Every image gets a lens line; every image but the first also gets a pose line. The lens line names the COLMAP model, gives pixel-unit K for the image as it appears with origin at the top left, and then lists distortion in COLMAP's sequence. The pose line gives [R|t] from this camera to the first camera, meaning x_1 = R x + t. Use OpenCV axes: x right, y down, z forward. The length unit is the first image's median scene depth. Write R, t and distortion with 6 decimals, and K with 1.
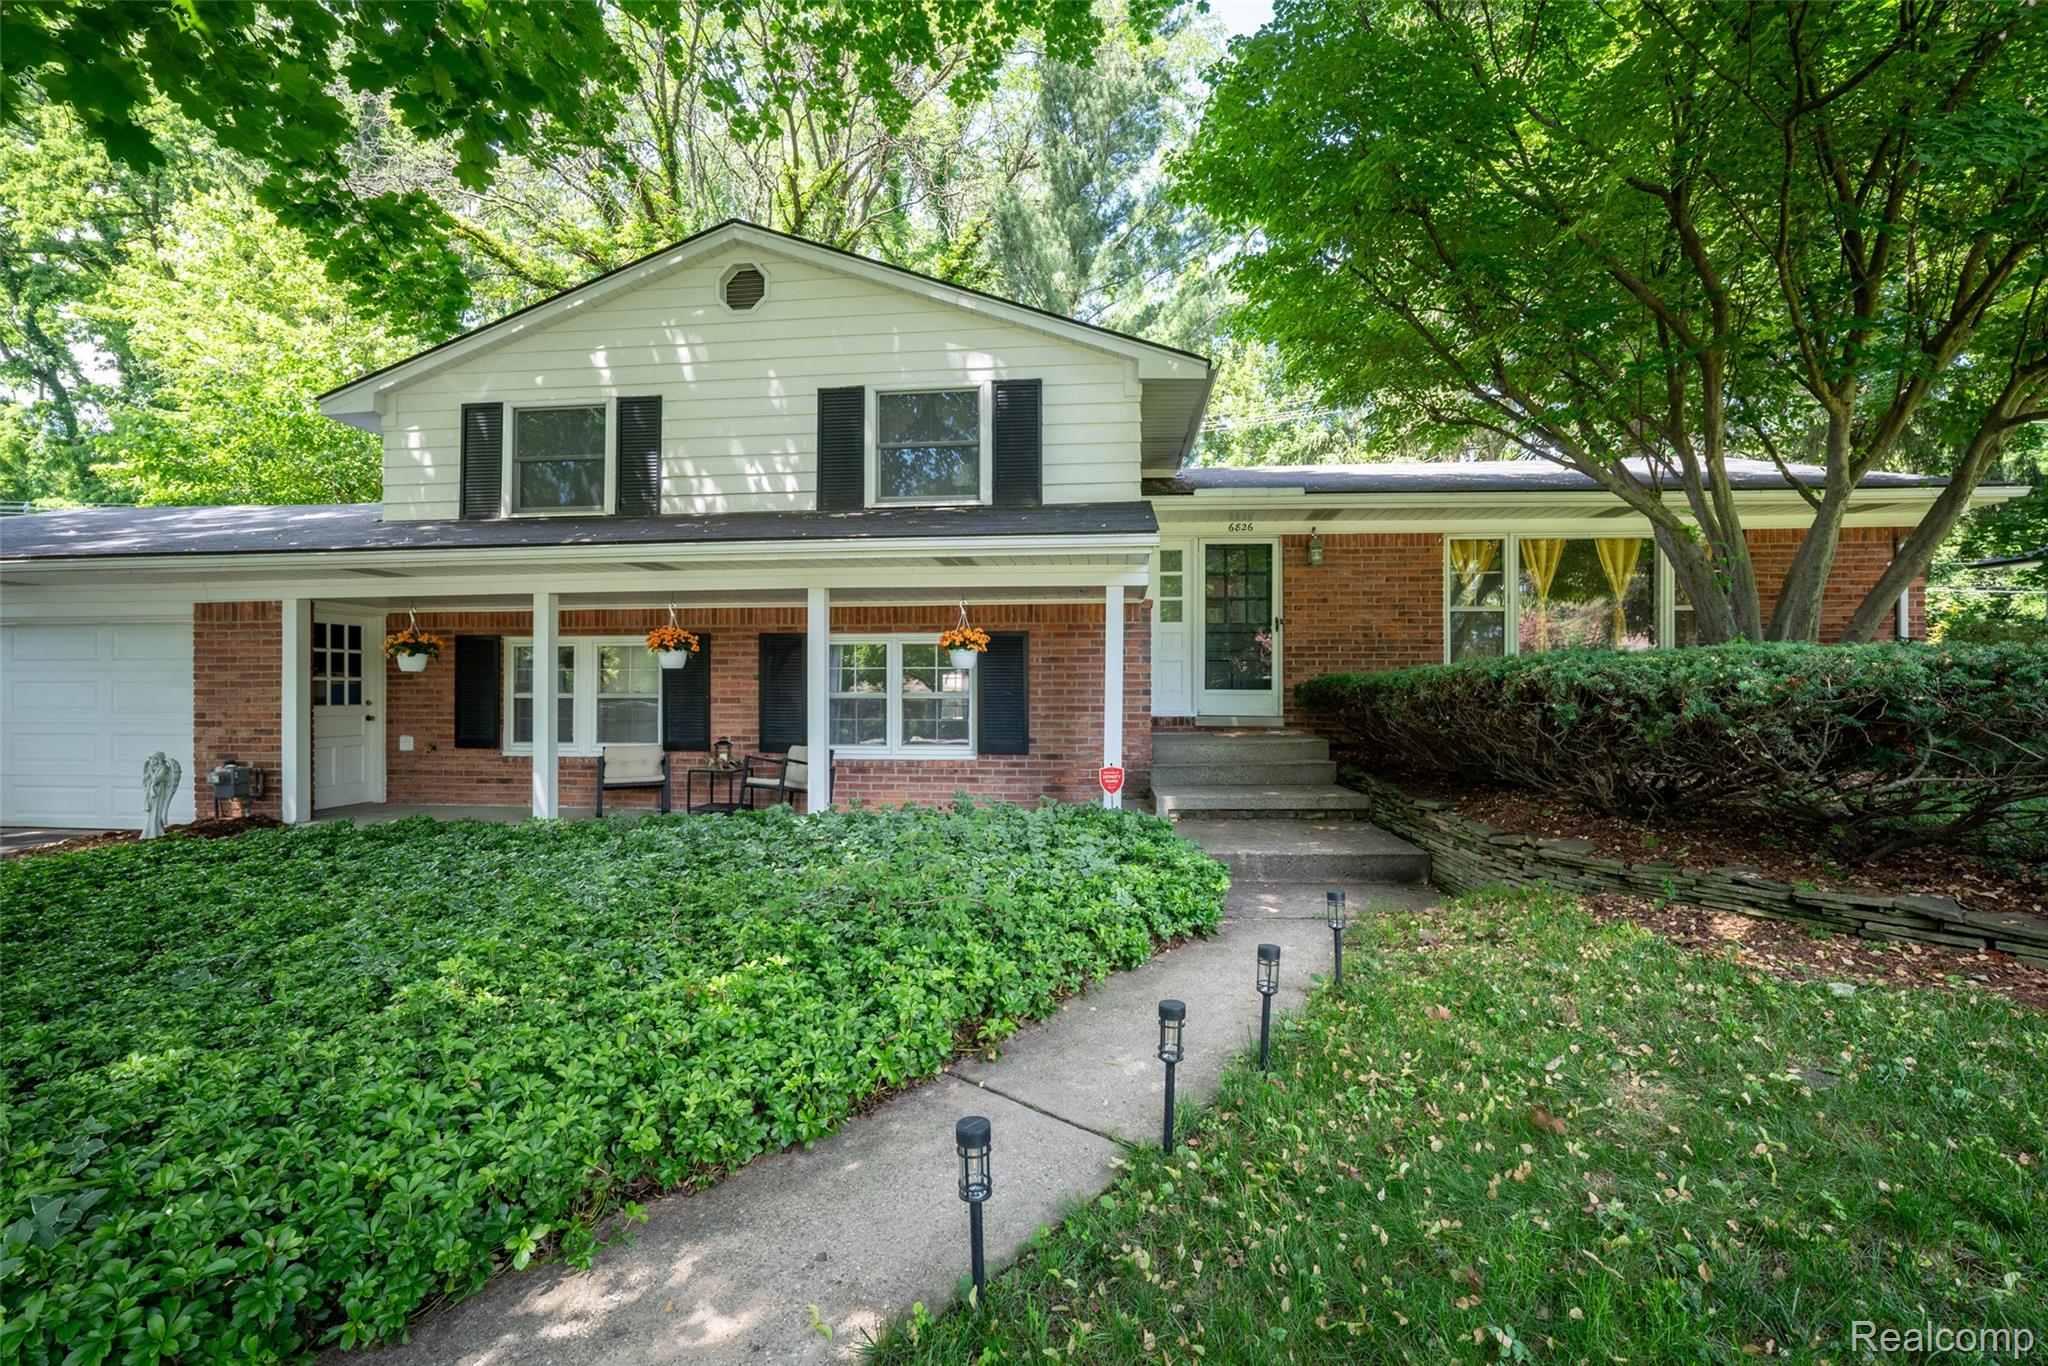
lens RADIAL K [[867.3, 0, 1022.0], [0, 867.3, 693.7], [0, 0, 1]] dist [-0.001032, -0.000125]
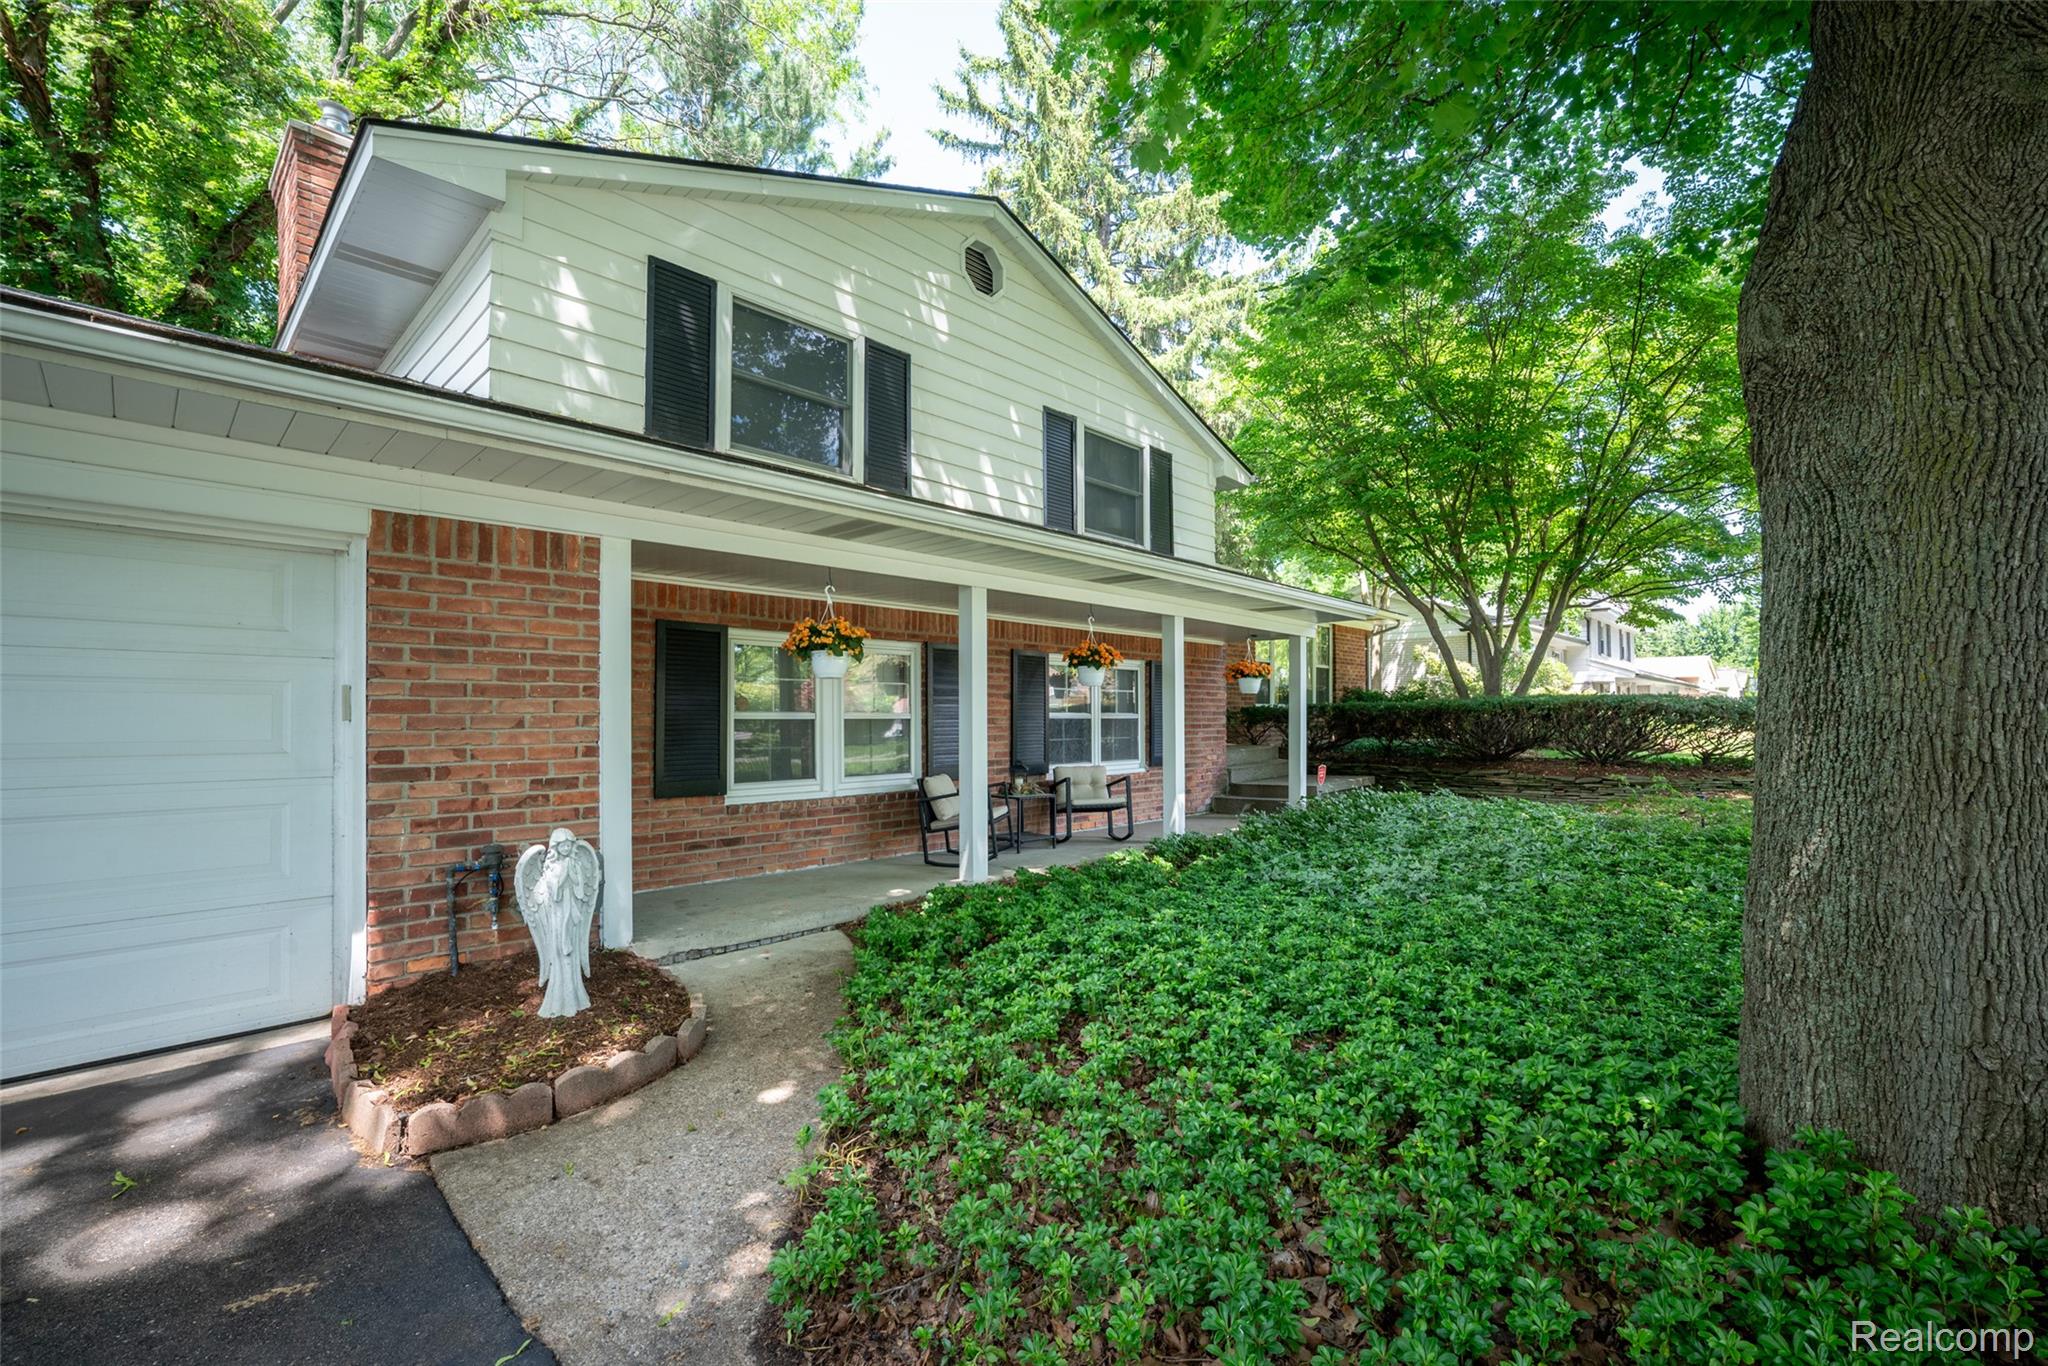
lens RADIAL K [[867.3, 0, 1020.9], [0, 867.3, 681.6], [0, 0, 1]] dist [-0.001032, -0.000125]
pose [[0.619655, 0.031808, 0.784229, -1.024578], [-0.000375, 0.999190, -0.040231, 0.003396], [-0.784874, 0.024635, 0.619165, 0.422959]]
